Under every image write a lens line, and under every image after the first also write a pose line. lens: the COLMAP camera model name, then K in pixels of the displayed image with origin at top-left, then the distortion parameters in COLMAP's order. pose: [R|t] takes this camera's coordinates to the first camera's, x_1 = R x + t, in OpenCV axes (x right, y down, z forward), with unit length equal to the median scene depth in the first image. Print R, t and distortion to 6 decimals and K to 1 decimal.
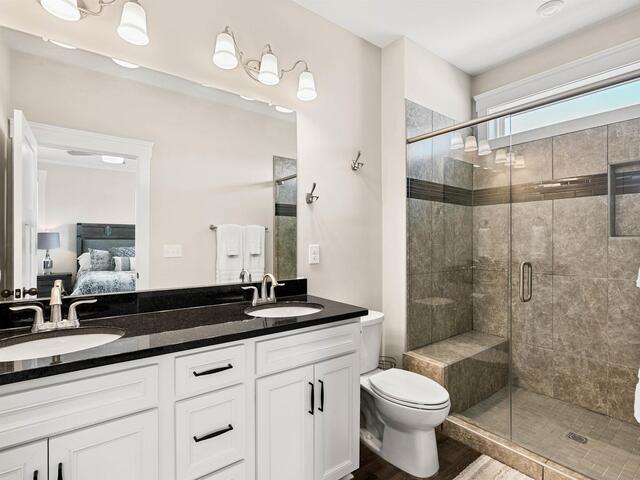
lens RADIAL K [[327.8, 0, 322.2], [0, 327.8, 245.1], [0, 0, 1]] dist [-0.014676, 0.006251]
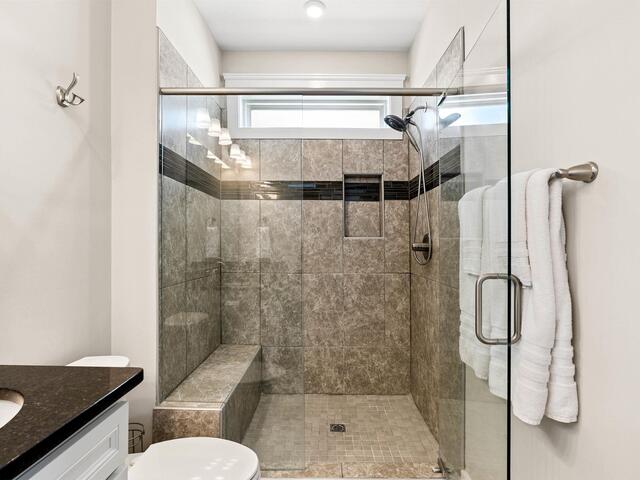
lens RADIAL K [[327.8, 0, 331.2], [0, 327.8, 241.7], [0, 0, 1]] dist [-0.014676, 0.006251]
pose [[0.609073, 0.007794, 0.793076, -0.055728], [0.002960, 0.999922, -0.012100, 0.004491], [-0.793109, 0.009717, 0.609002, 0.310095]]
